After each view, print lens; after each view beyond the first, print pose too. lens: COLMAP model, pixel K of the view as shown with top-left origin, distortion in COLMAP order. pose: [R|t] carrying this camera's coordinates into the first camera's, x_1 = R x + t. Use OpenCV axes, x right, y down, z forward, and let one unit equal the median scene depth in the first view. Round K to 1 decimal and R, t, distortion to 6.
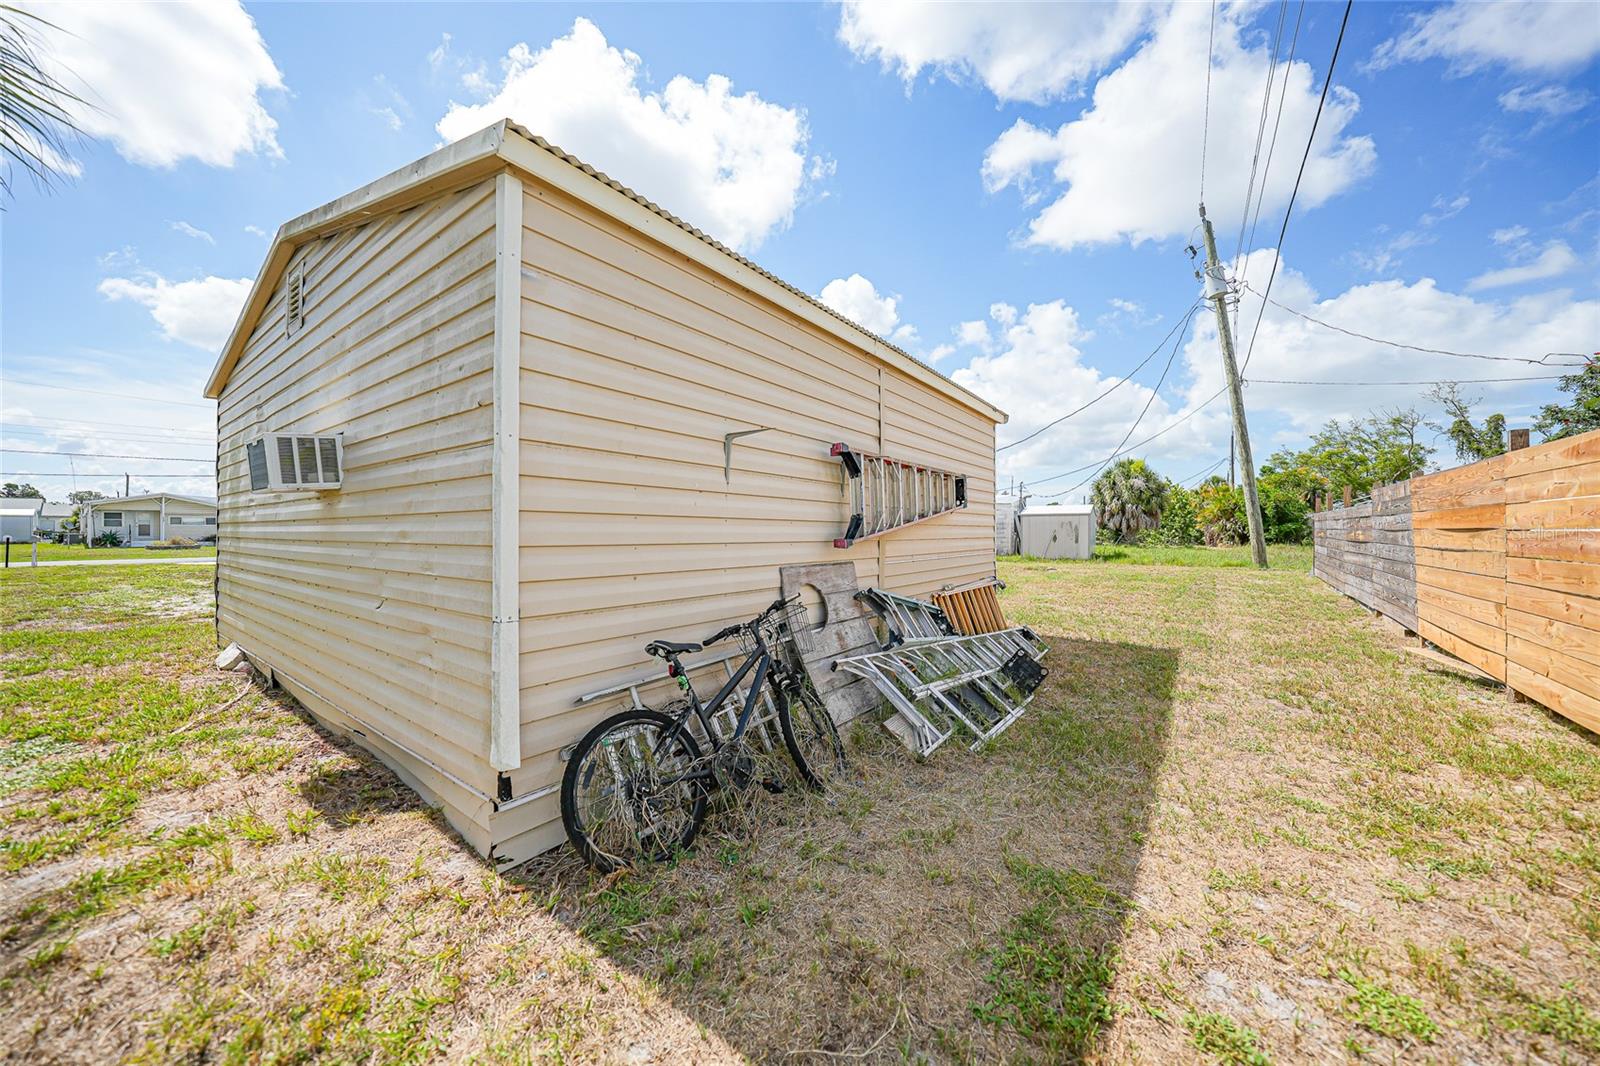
lens RADIAL K [[552.5, 0, 785.4], [0, 552.5, 535.4], [0, 0, 1]] dist [-0.035520, 0.007517]
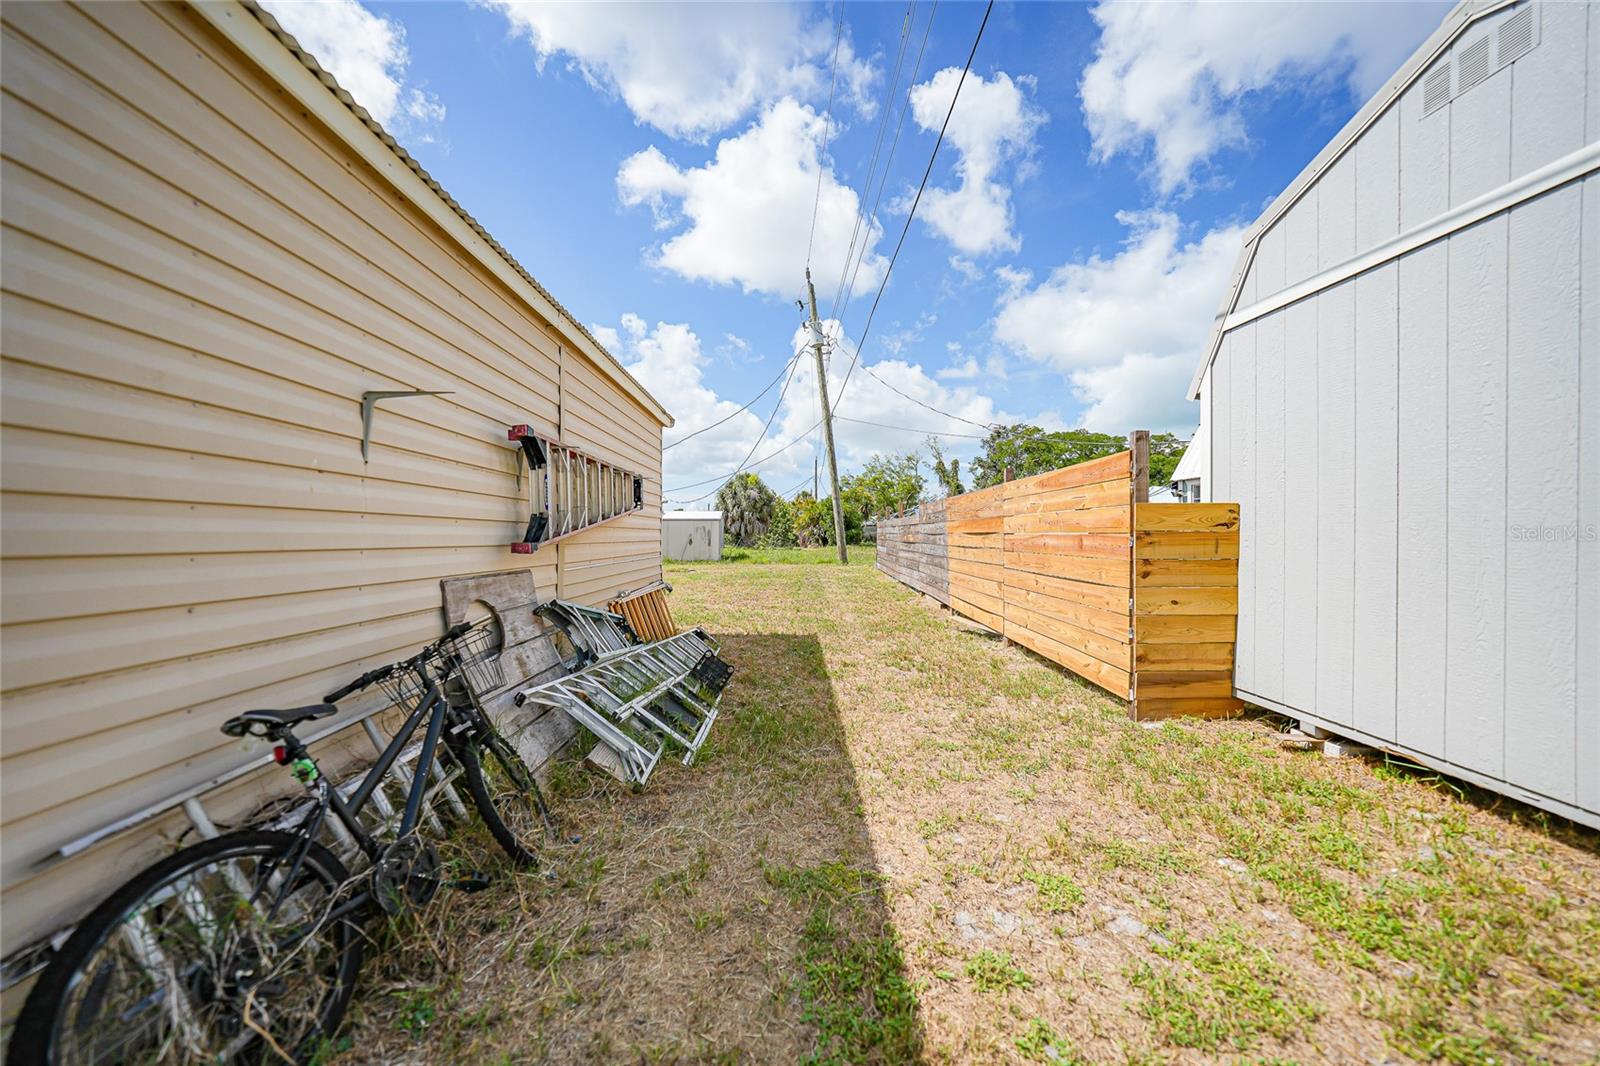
lens RADIAL K [[552.5, 0, 785.4], [0, 552.5, 535.4], [0, 0, 1]] dist [-0.035520, 0.007517]
pose [[0.793516, 0.001298, 0.608548, -0.079786], [0.003441, 0.999972, -0.006619, 0.002605], [-0.608539, 0.007347, 0.793490, 0.110563]]
